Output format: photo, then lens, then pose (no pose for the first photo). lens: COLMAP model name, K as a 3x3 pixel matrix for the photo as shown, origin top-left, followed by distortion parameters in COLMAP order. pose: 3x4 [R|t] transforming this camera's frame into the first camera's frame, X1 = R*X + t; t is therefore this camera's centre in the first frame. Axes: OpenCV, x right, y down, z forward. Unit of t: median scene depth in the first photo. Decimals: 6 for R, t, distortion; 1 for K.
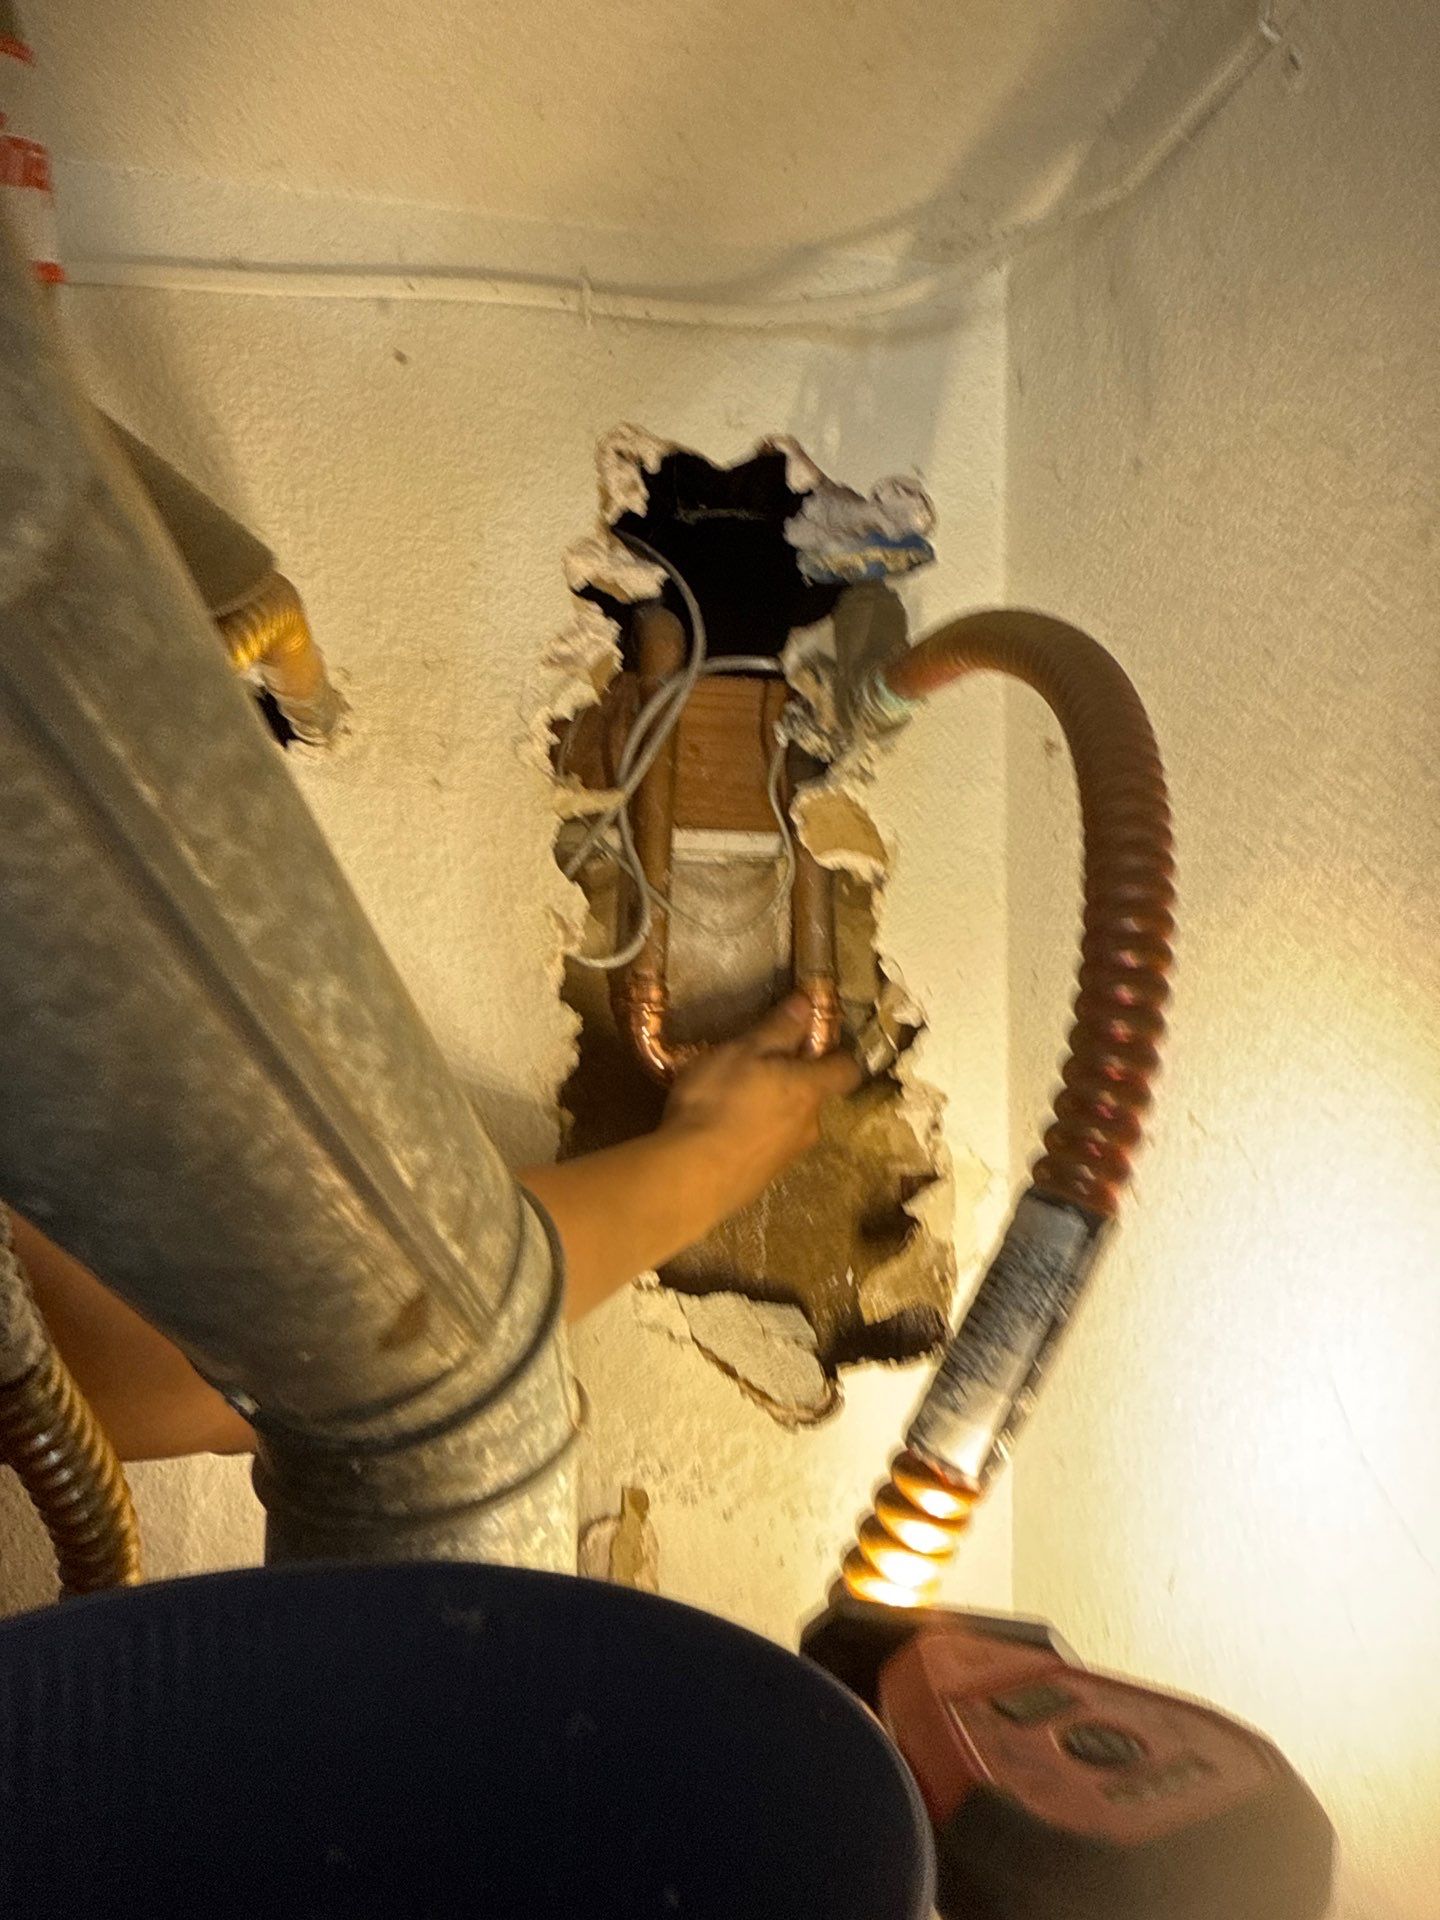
lens RADIAL K [[1365.2, 0, 704.4], [0, 1365.2, 953.3], [0, 0, 1]] dist [0.014059, -0.023176]
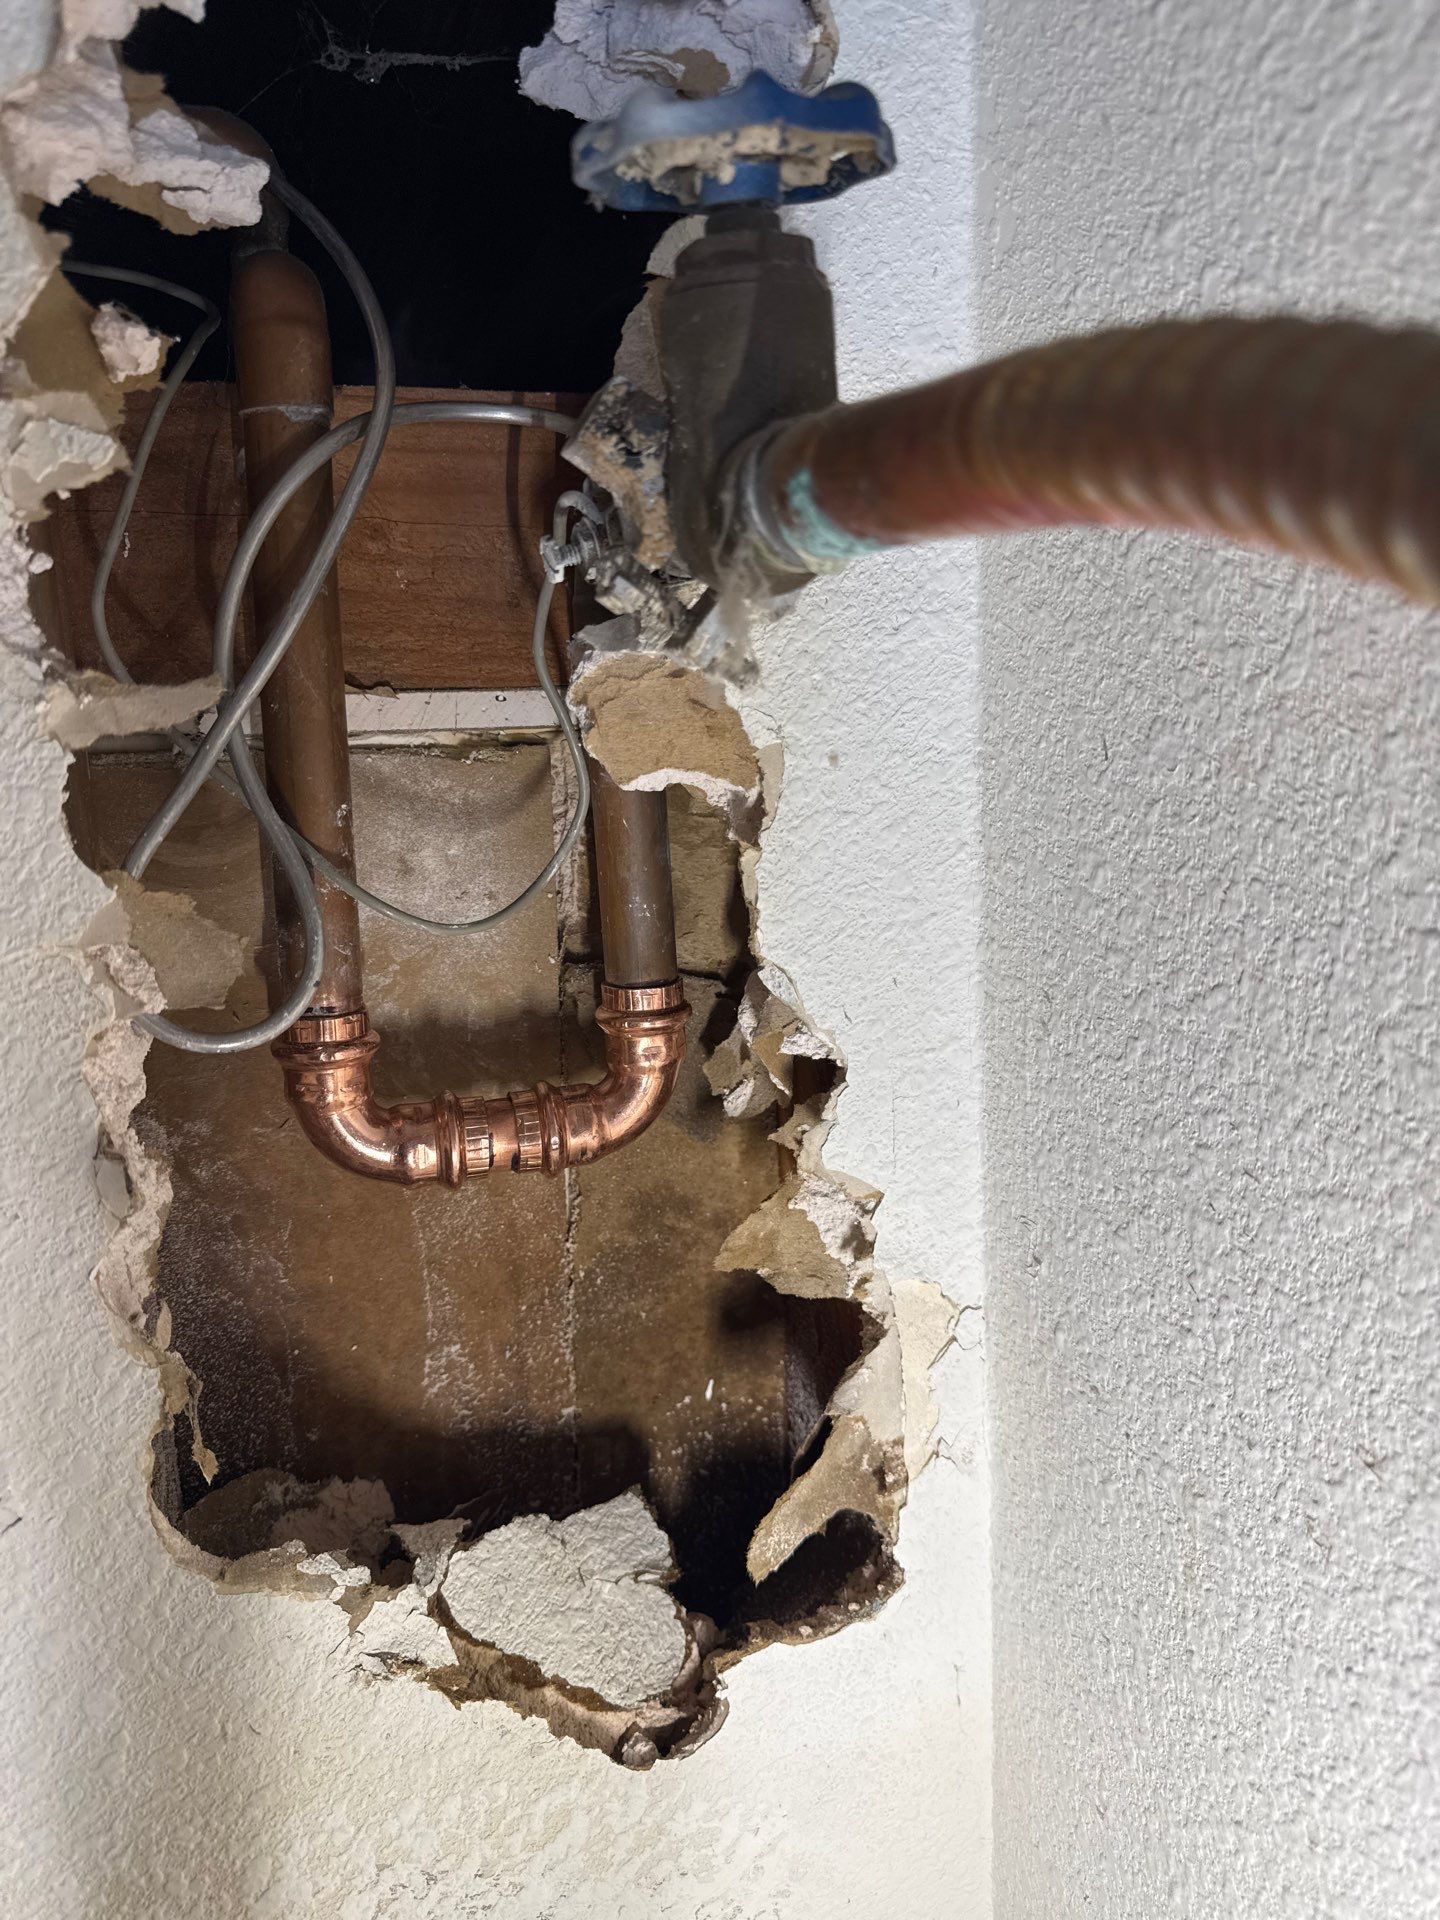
lens RADIAL K [[1398.3, 0, 707.1], [0, 1398.3, 971.3], [0, 0, 1]] dist [0.032165, -0.057560]
pose [[0.985762, -0.079307, 0.148271, 0.027018], [0.039574, 0.966441, 0.253822, -0.136847], [-0.163425, -0.244341, 0.955819, 0.480770]]
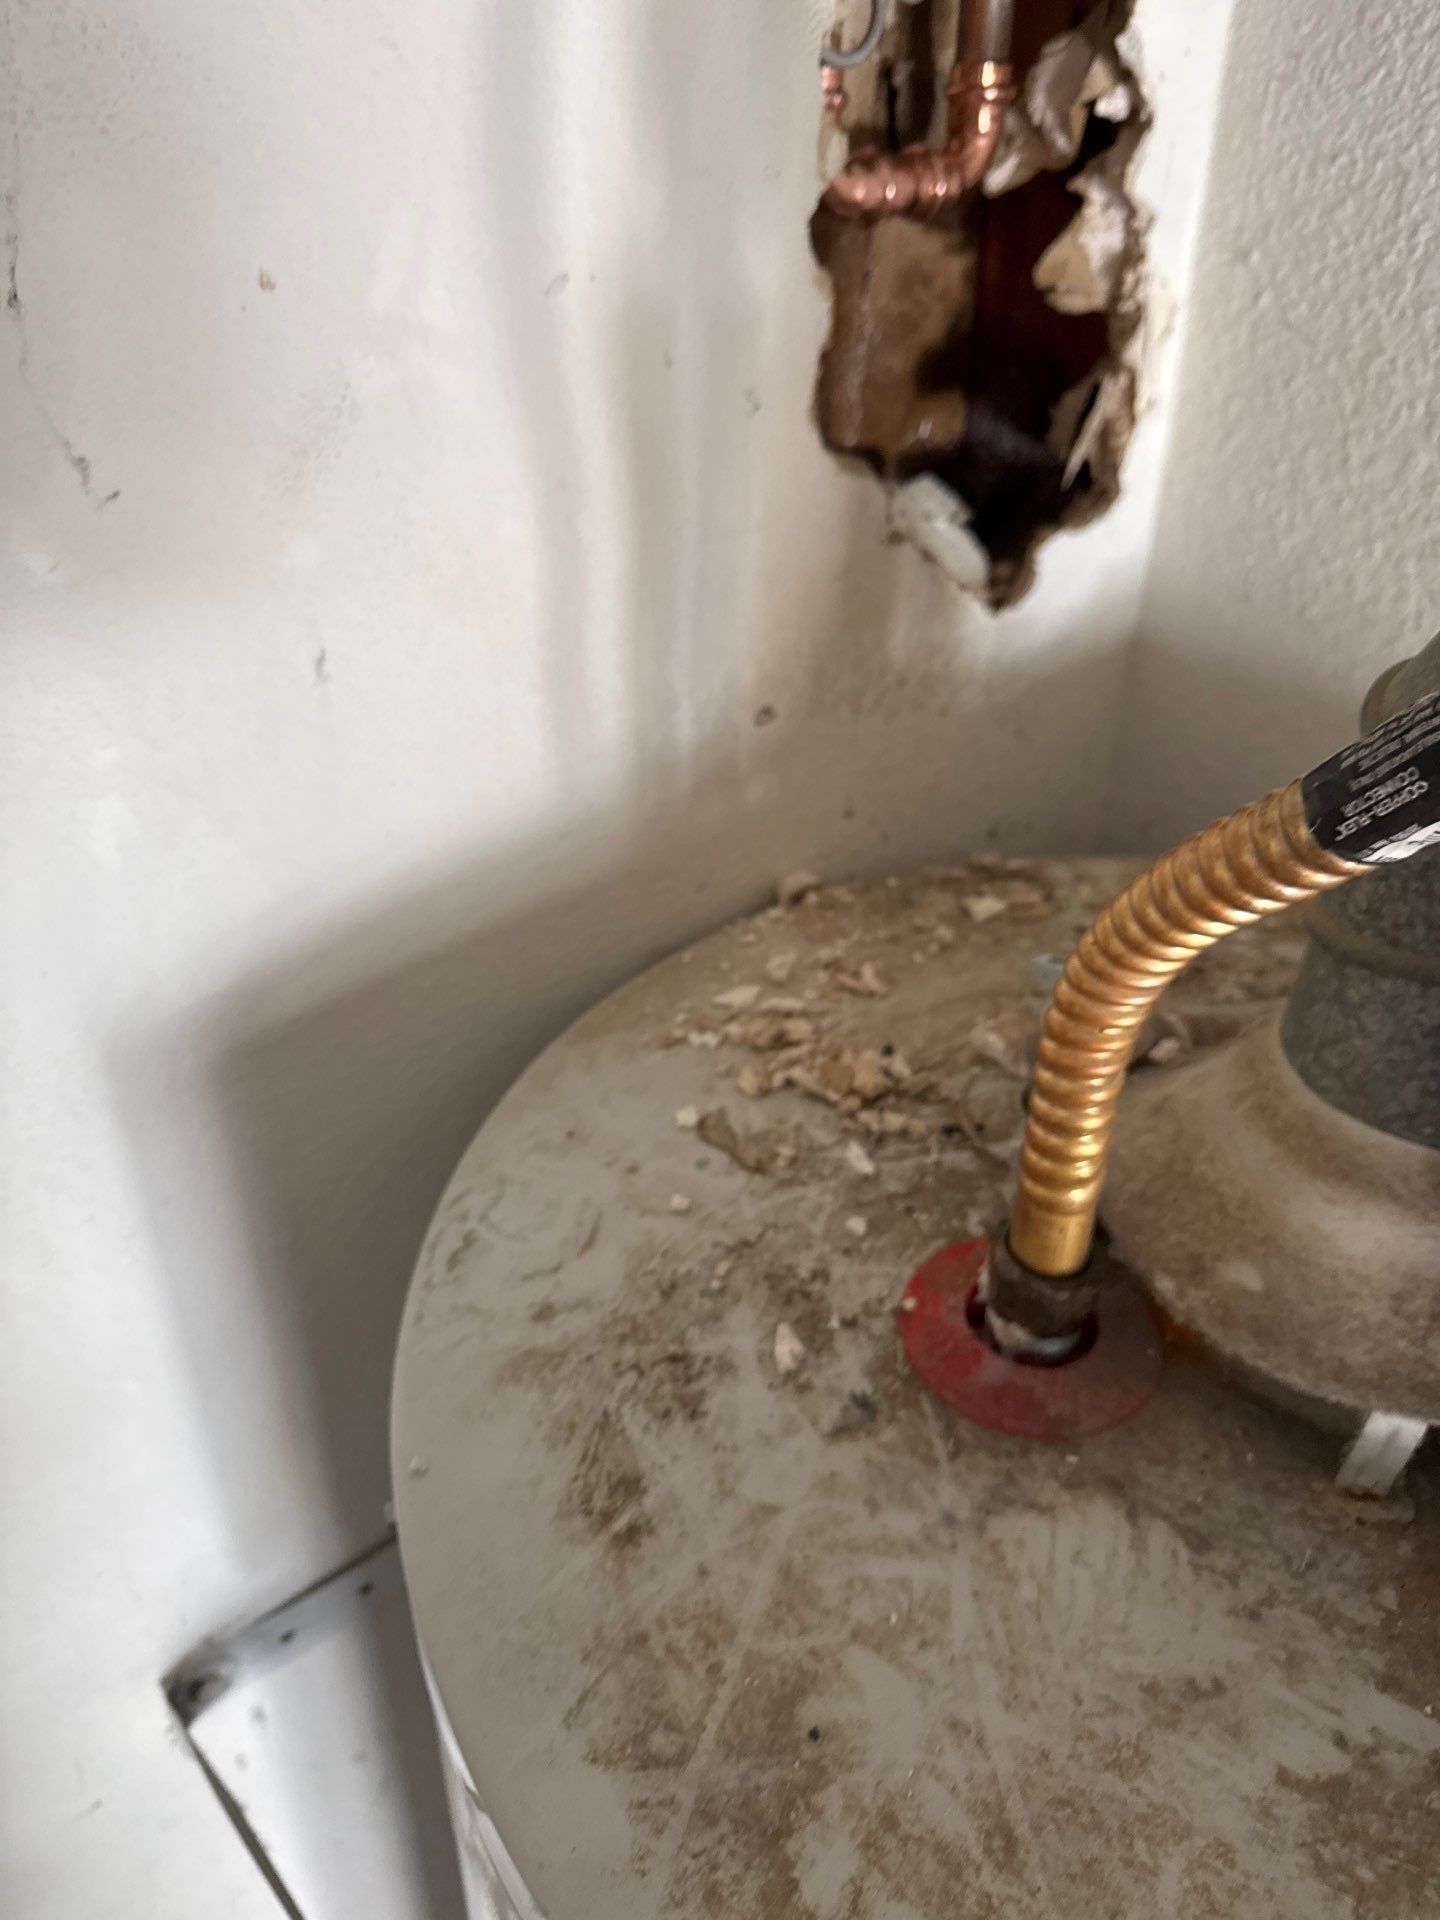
lens RADIAL K [[1398.3, 0, 735.7], [0, 1398.3, 958.0], [0, 0, 1]] dist [0.032165, -0.057560]
pose [[0.858092, -0.295823, 0.419723, -0.568533], [-0.028740, 0.788433, 0.614449, -0.064498], [-0.512692, -0.539316, 0.668046, 0.287635]]
